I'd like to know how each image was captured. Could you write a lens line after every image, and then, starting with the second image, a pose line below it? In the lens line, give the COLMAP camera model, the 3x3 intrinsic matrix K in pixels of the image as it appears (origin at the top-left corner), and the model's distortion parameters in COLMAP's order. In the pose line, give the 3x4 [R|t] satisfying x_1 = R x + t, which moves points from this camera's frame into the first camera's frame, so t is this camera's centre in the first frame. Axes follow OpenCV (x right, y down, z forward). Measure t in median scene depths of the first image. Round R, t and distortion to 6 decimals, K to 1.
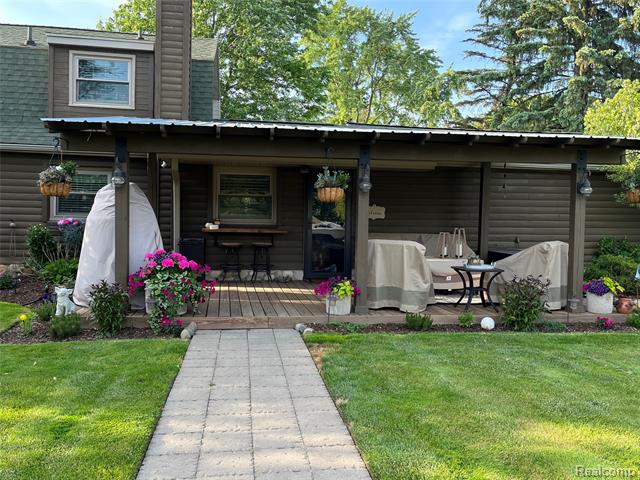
lens RADIAL K [[562.1, 0, 320.7], [0, 562.1, 238.1], [0, 0, 1]] dist [0.017072, 0.019139]
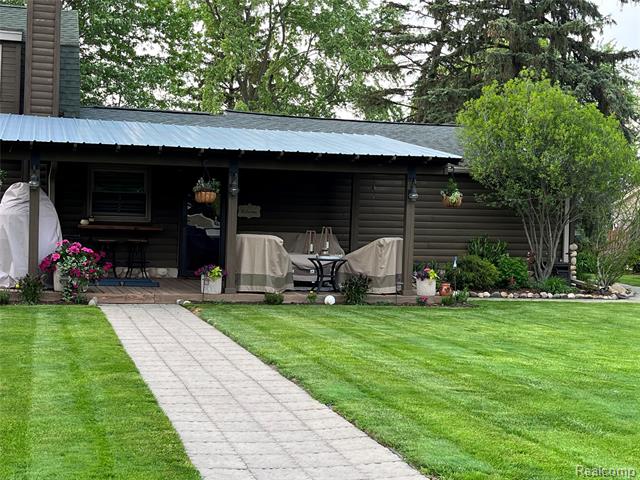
lens RADIAL K [[1001.4, 0, 318.1], [0, 1001.4, 240.9], [0, 0, 1]] dist [0.077414, 0.000000]
pose [[0.991737, 0.007912, 0.128046, -0.017021], [-0.006142, 0.999880, -0.014216, 0.045040], [-0.128143, 0.013312, 0.991666, -1.113846]]
